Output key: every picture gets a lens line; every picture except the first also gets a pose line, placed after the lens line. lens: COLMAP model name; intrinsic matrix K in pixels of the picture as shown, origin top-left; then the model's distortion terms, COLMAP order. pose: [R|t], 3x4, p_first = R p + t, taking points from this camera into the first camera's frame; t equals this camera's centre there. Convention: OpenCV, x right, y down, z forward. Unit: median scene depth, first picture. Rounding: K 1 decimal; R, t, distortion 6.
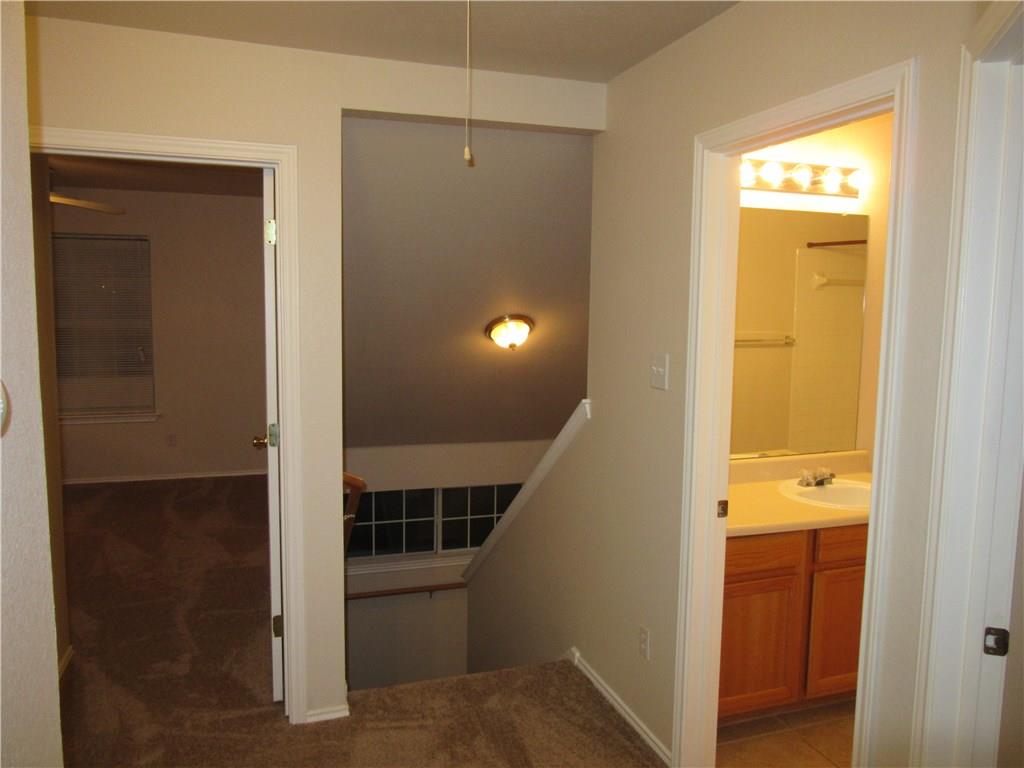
lens RADIAL K [[766.3, 0, 509.1], [0, 766.3, 387.7], [0, 0, 1]] dist [-0.039123, 0.029436]
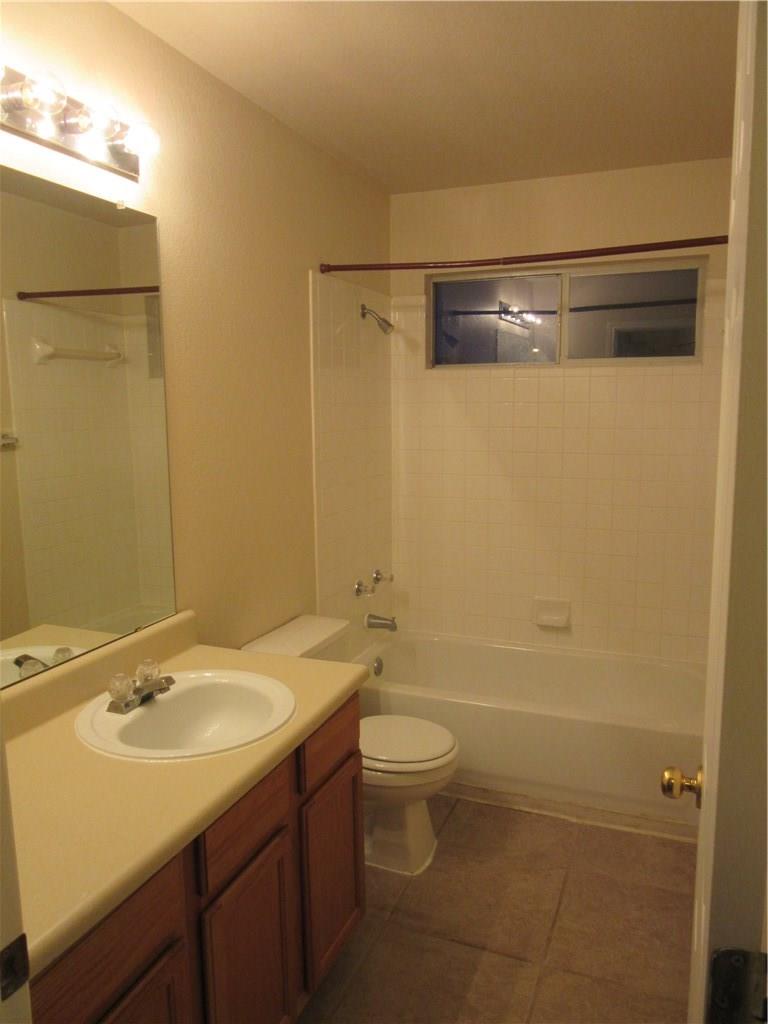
lens RADIAL K [[766.3, 0, 384.0], [0, 766.3, 512.0], [0, 0, 1]] dist [-0.039123, 0.029436]
pose [[0.657051, -0.139175, 0.740887, 0.129052], [0.109012, 0.990021, 0.089298, -0.037854], [-0.745922, 0.022092, 0.665667, 0.495718]]
